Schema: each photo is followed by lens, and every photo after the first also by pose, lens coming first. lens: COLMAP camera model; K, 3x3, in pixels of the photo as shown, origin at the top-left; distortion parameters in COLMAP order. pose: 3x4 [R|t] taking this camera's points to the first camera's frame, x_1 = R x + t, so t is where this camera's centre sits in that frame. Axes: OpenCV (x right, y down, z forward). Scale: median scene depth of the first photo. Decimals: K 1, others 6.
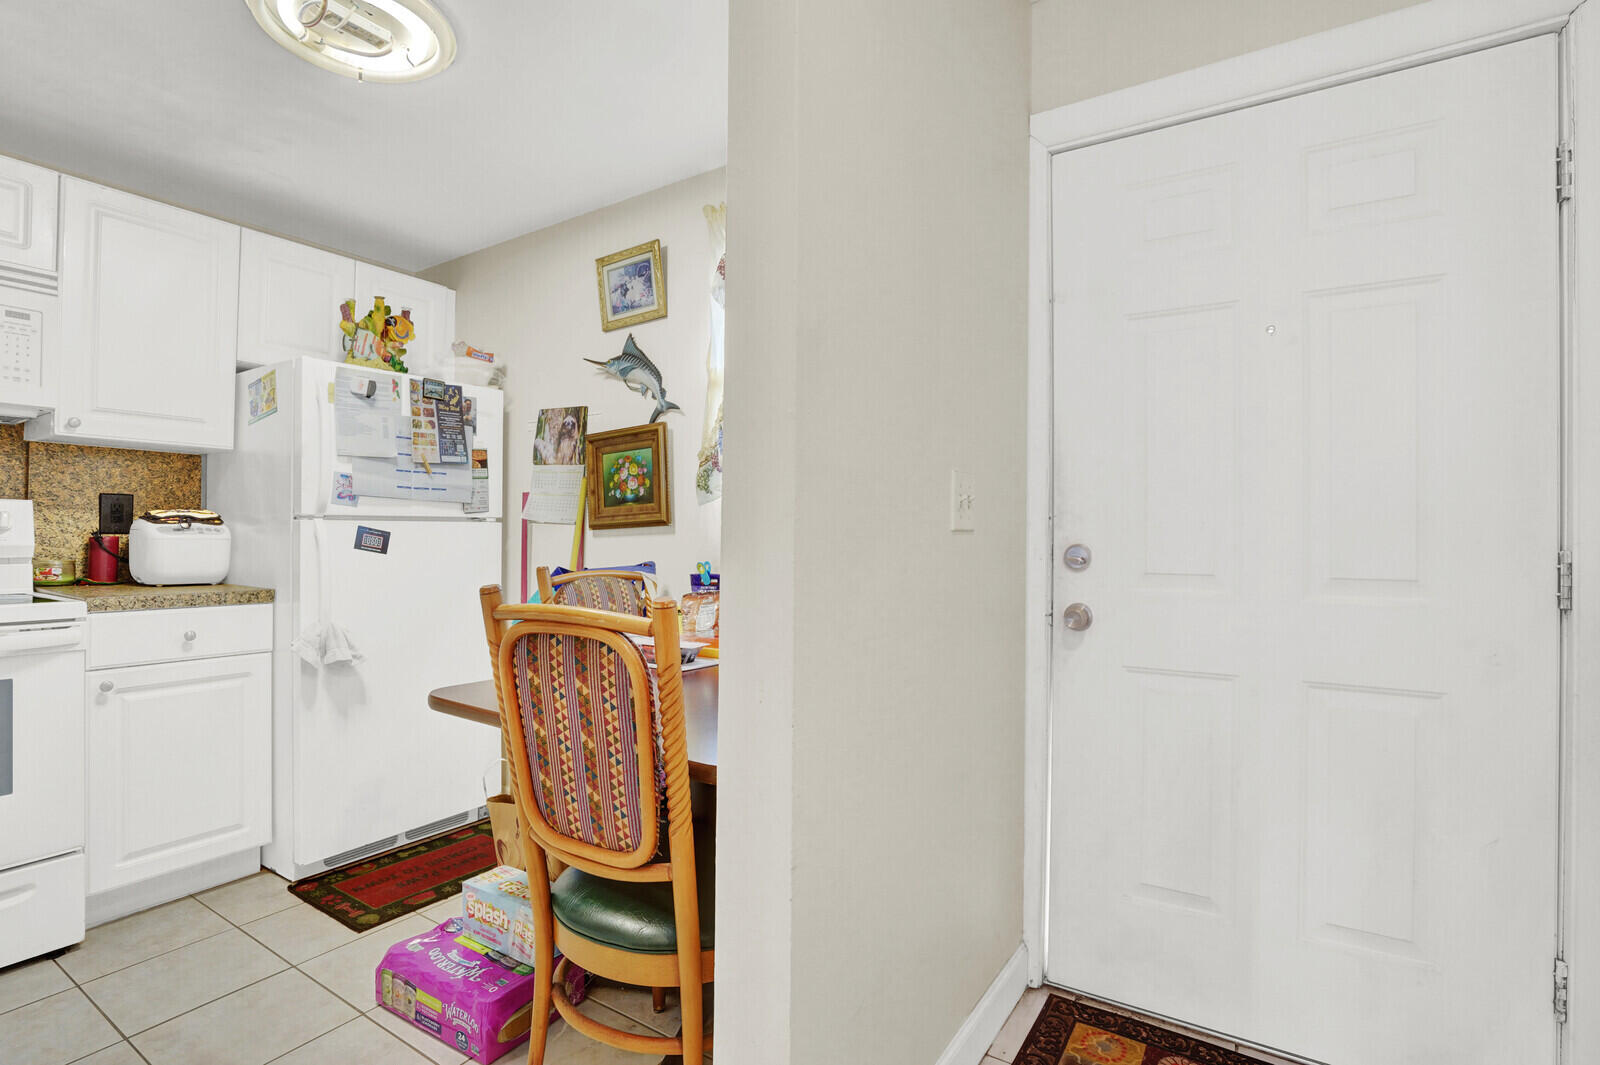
lens RADIAL K [[787.0, 0, 797.3], [0, 787.0, 529.7], [0, 0, 1]] dist [-0.071227, 0.027153]
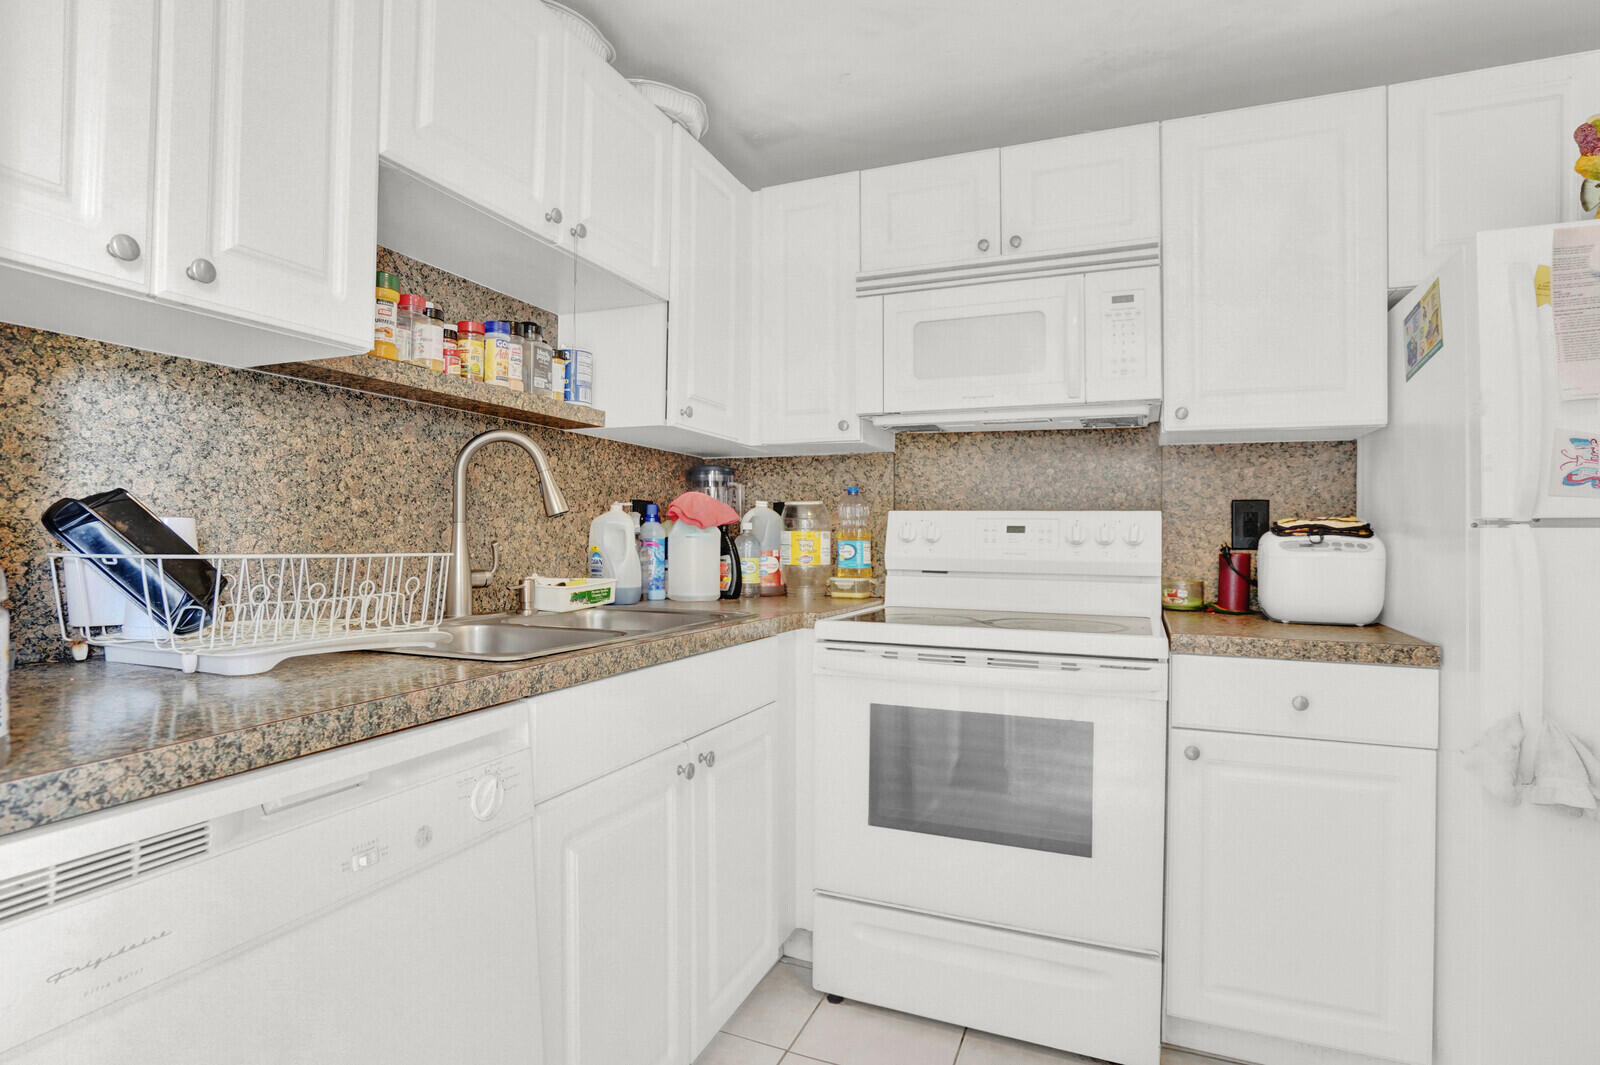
lens RADIAL K [[787.0, 0, 797.3], [0, 787.0, 529.7], [0, 0, 1]] dist [-0.071227, 0.027153]
pose [[0.161614, -0.016674, -0.986713, -0.183704], [-0.003053, 0.999844, -0.017396, -0.000364], [0.986849, 0.005824, 0.161538, 0.411059]]
